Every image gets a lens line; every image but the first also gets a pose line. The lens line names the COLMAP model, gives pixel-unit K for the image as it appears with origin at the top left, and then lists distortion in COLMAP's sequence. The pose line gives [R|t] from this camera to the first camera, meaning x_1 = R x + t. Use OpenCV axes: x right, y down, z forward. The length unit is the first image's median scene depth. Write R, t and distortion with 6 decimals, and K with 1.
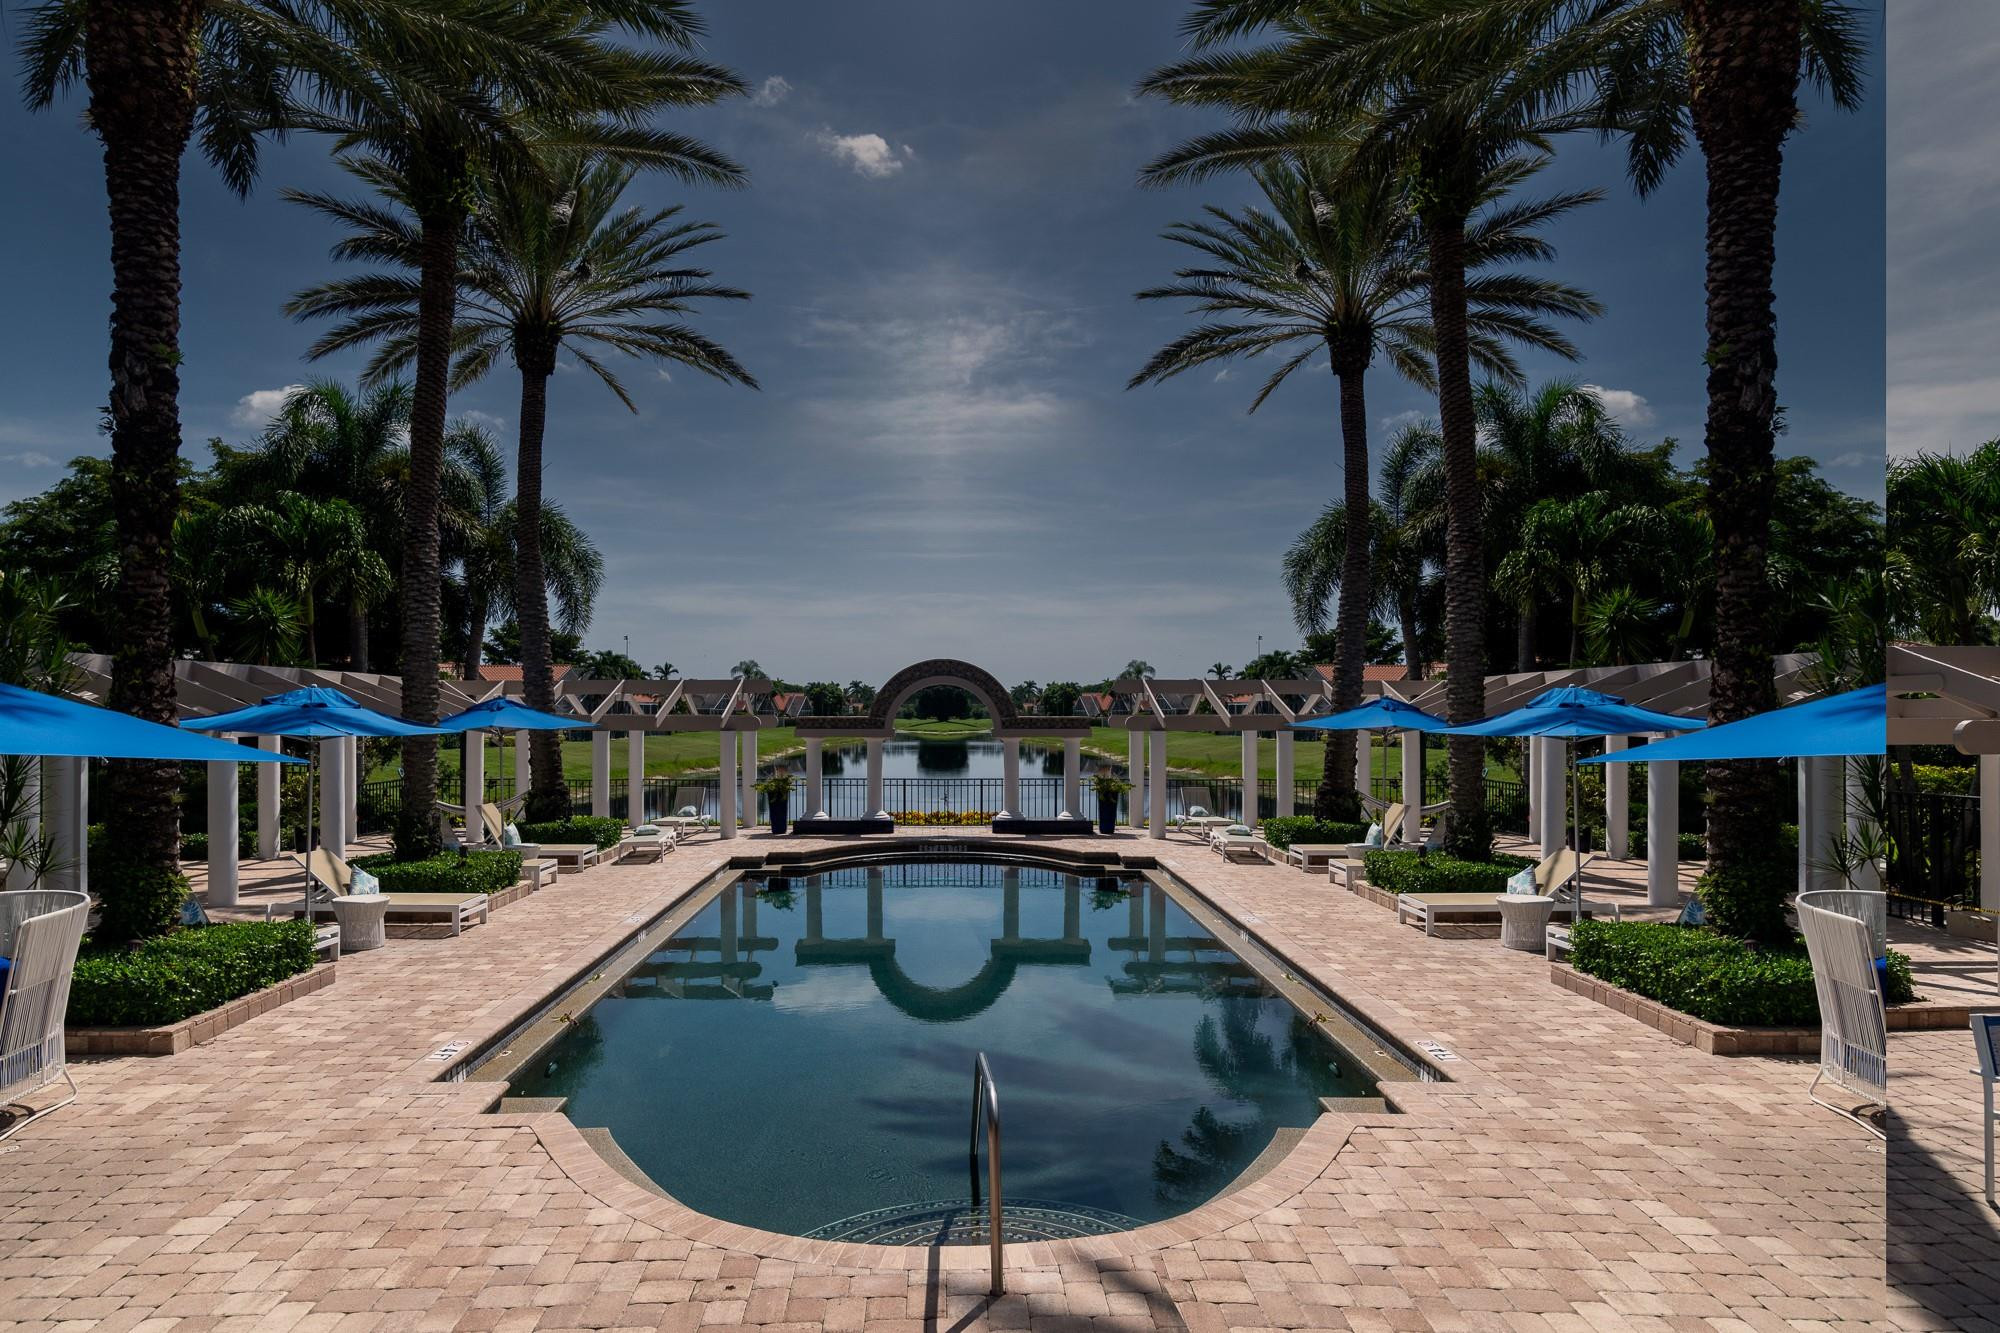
lens RADIAL K [[3227.1, 0, 1000.0], [0, 3227.1, 666.5], [0, 0, 1]] dist [-0.016879, 0.109849]
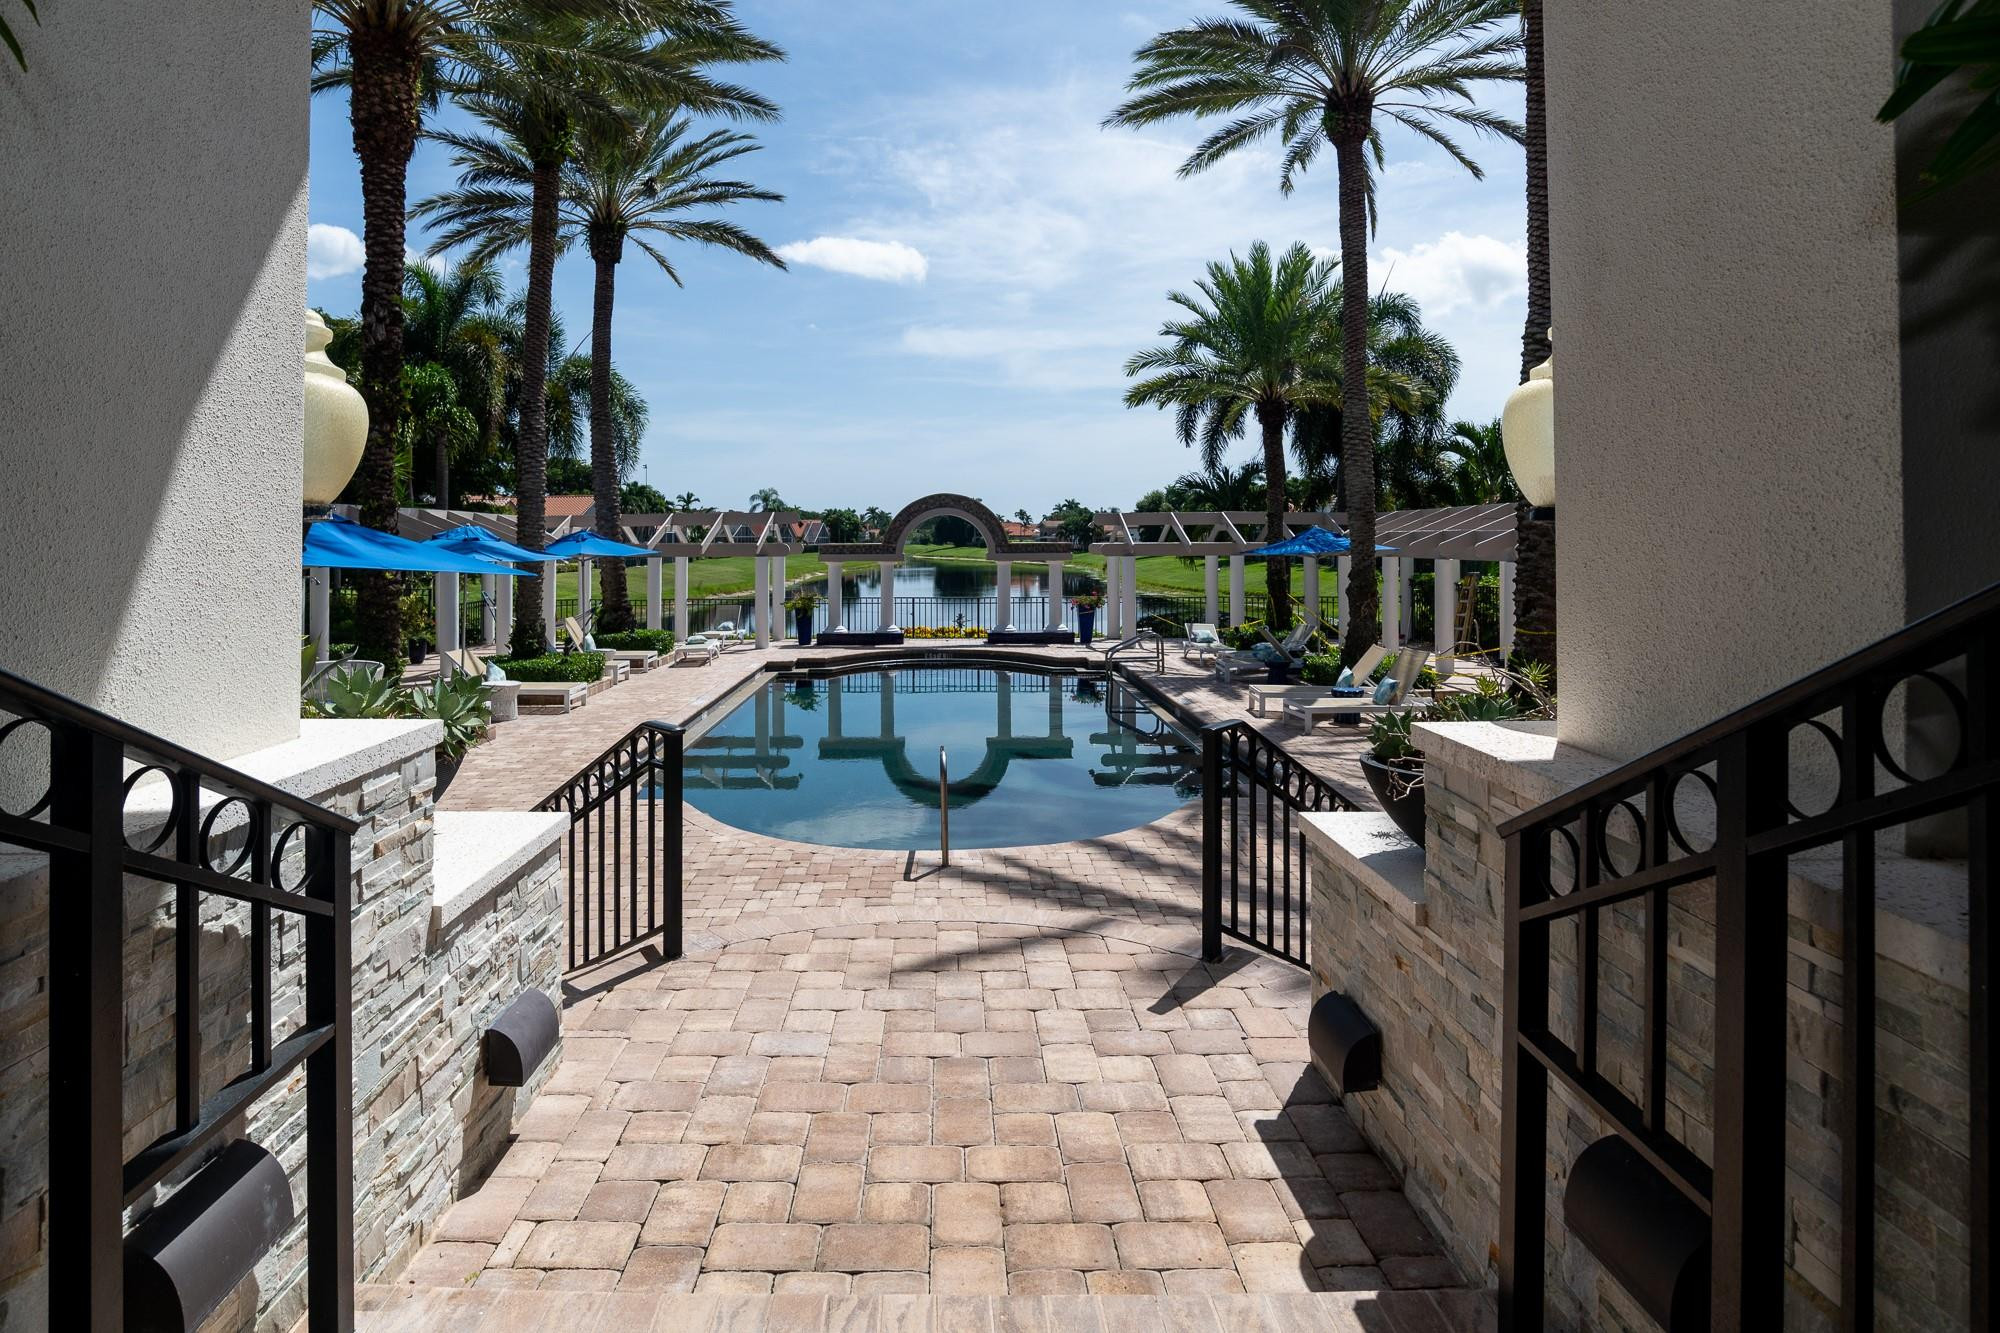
lens RADIAL K [[5407.7, 0, 1000.0], [0, 5407.7, 666.5], [0, 0, 1]] dist [-1.485650, 0.135897]
pose [[0.999736, -0.002329, -0.022870, 0.047206], [0.003224, 0.999227, 0.039177, -0.016680], [0.022761, -0.039241, 0.998971, -0.958231]]
